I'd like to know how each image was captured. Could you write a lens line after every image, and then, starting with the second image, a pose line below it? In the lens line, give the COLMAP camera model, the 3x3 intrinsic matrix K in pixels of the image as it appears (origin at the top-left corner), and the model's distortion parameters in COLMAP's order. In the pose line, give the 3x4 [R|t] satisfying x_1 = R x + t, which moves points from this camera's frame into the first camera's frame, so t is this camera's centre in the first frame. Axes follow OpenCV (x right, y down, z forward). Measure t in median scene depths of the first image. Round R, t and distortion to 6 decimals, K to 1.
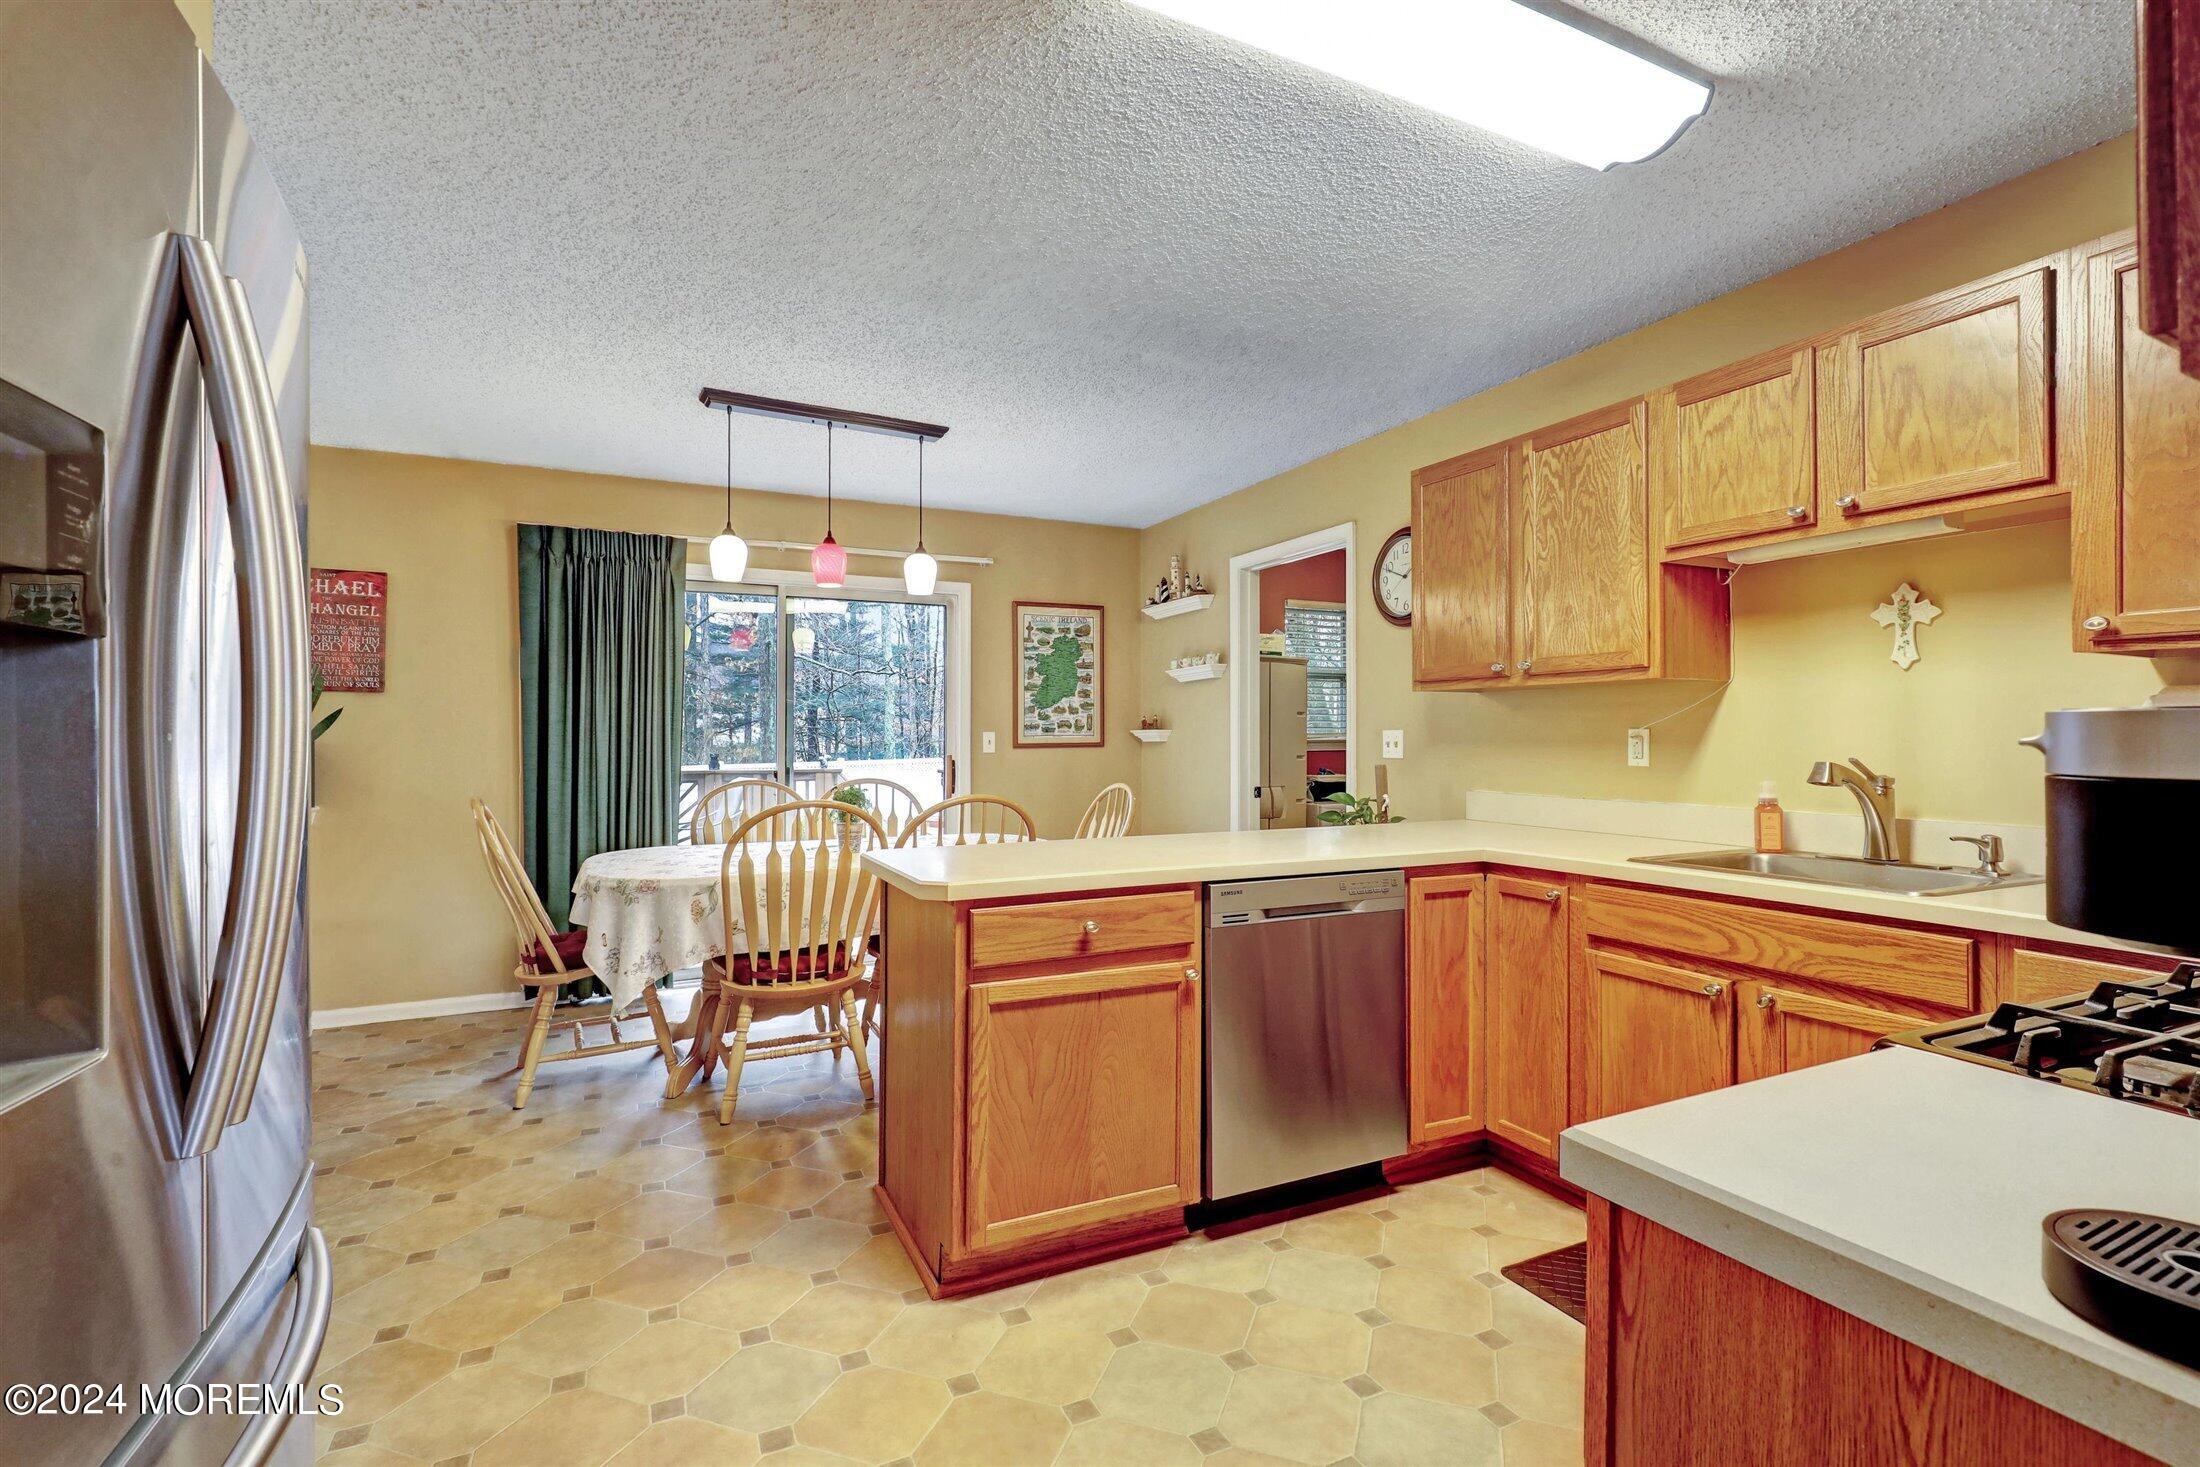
lens RADIAL K [[981.0, 0, 1096.2], [0, 981.0, 737.4], [0, 0, 1]] dist [0.014076, -0.000707]
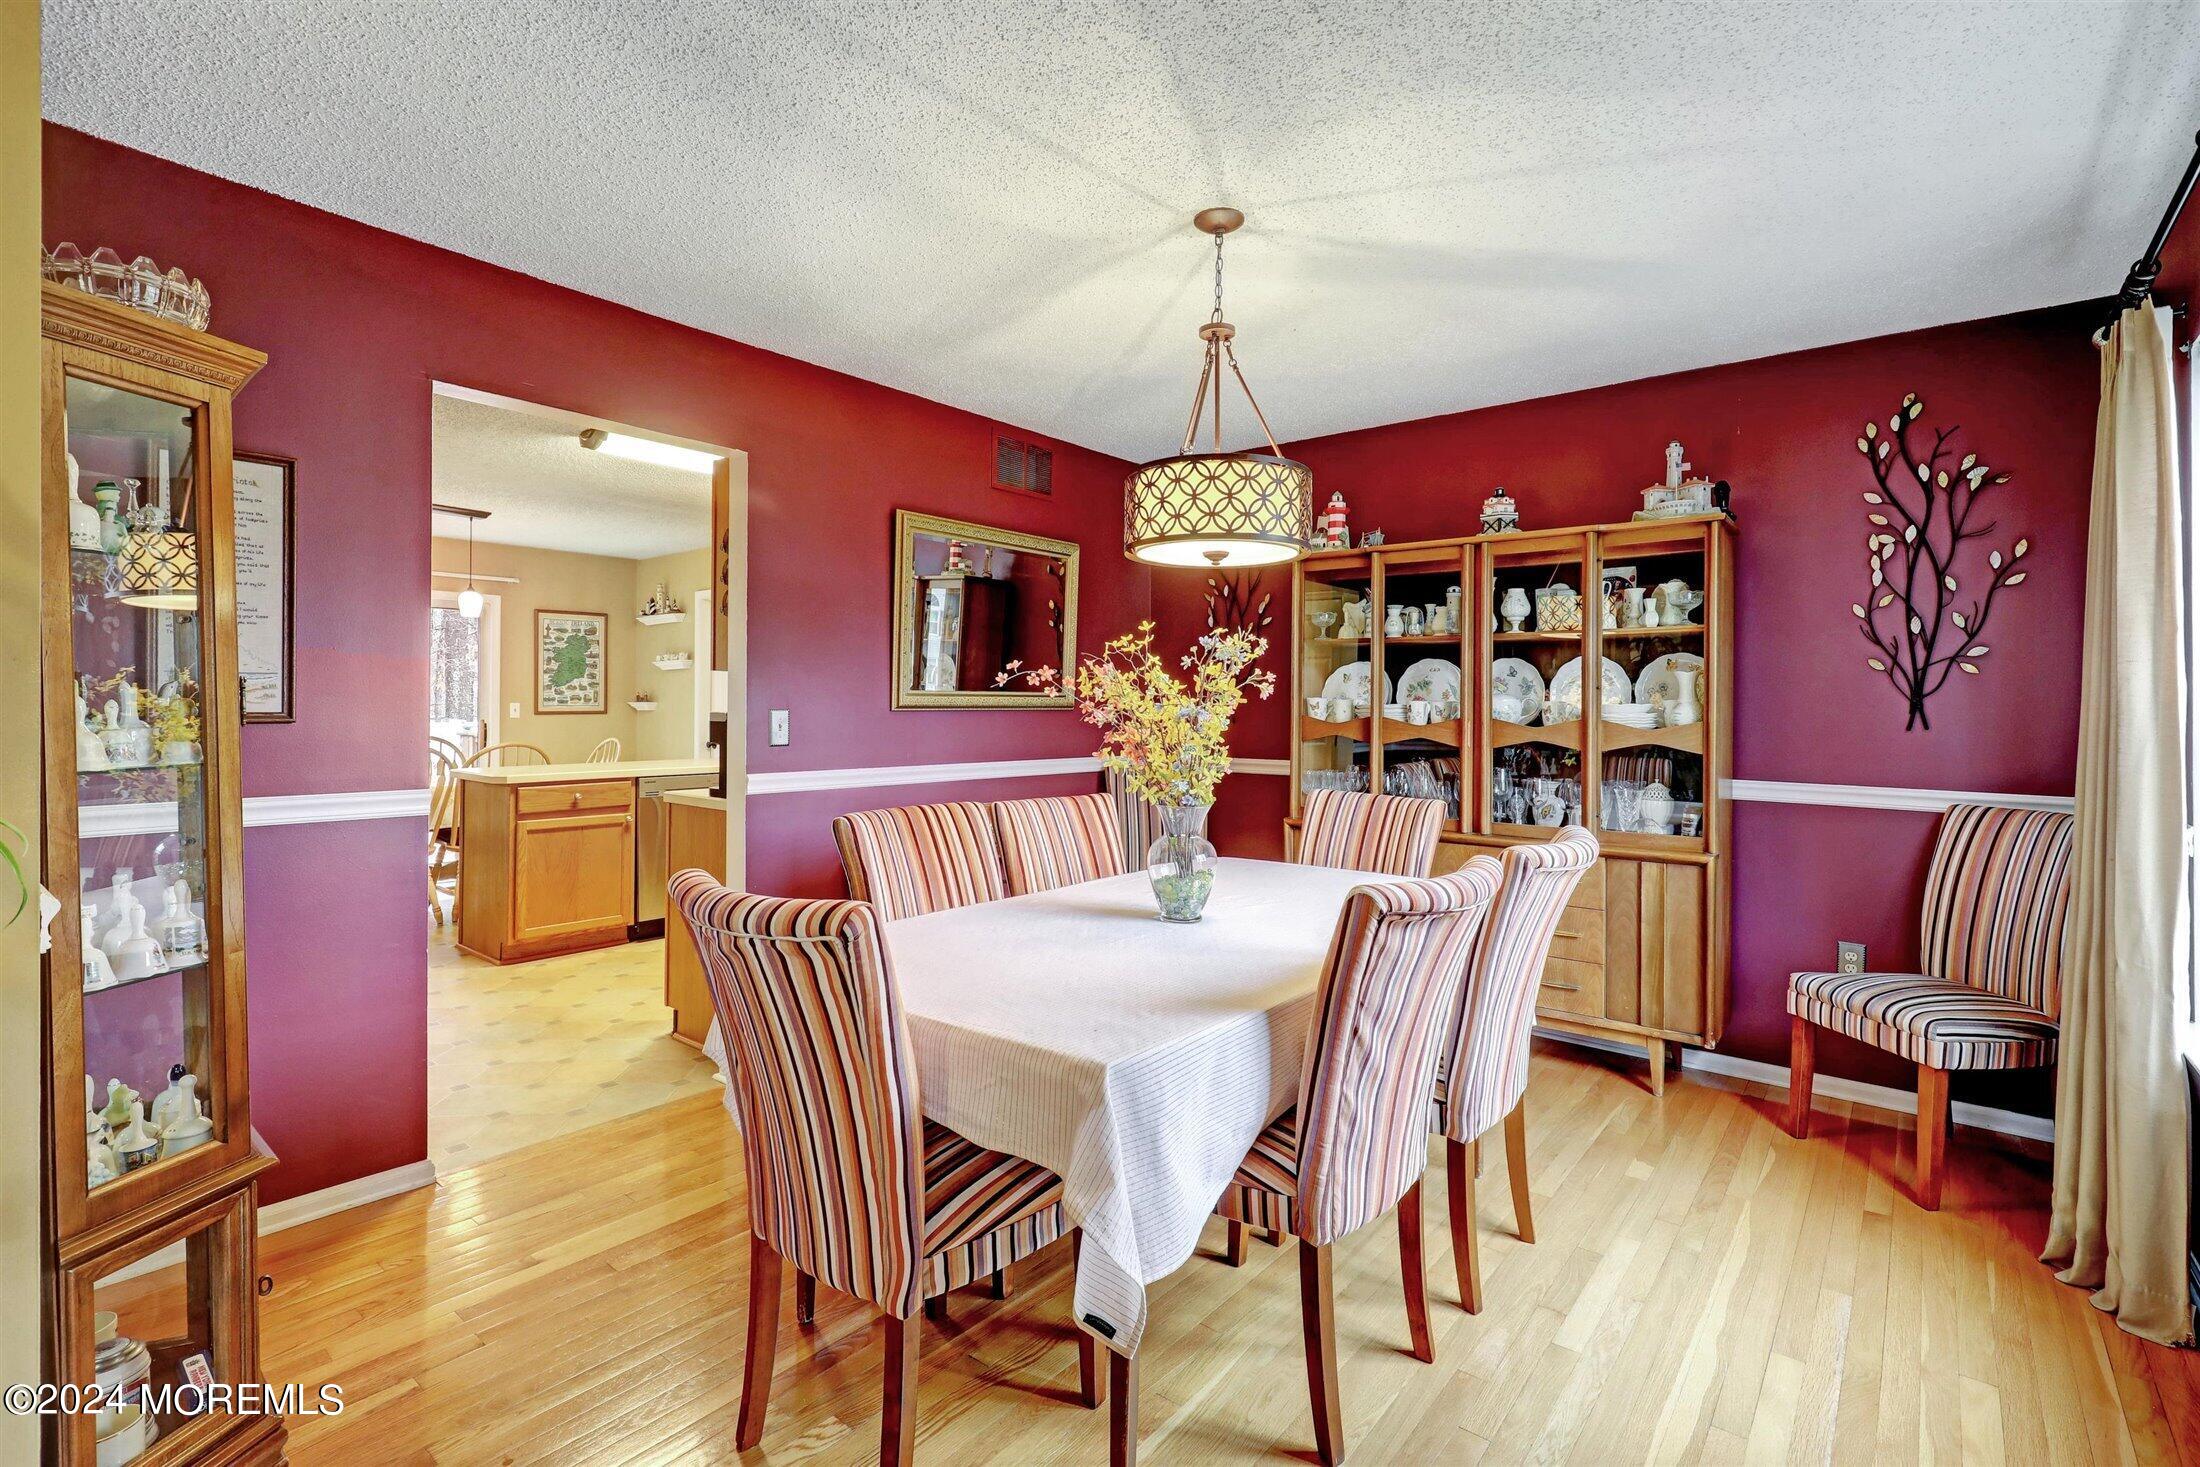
lens RADIAL K [[1037.2, 0, 1079.8], [0, 1037.2, 712.5], [0, 0, 1]] dist [0.004814, -0.000518]
pose [[0.918873, 0.005783, 0.394511, 0.077316], [-0.009673, 0.999922, 0.007873, -0.018910], [-0.394435, -0.011050, 0.918858, -1.131240]]
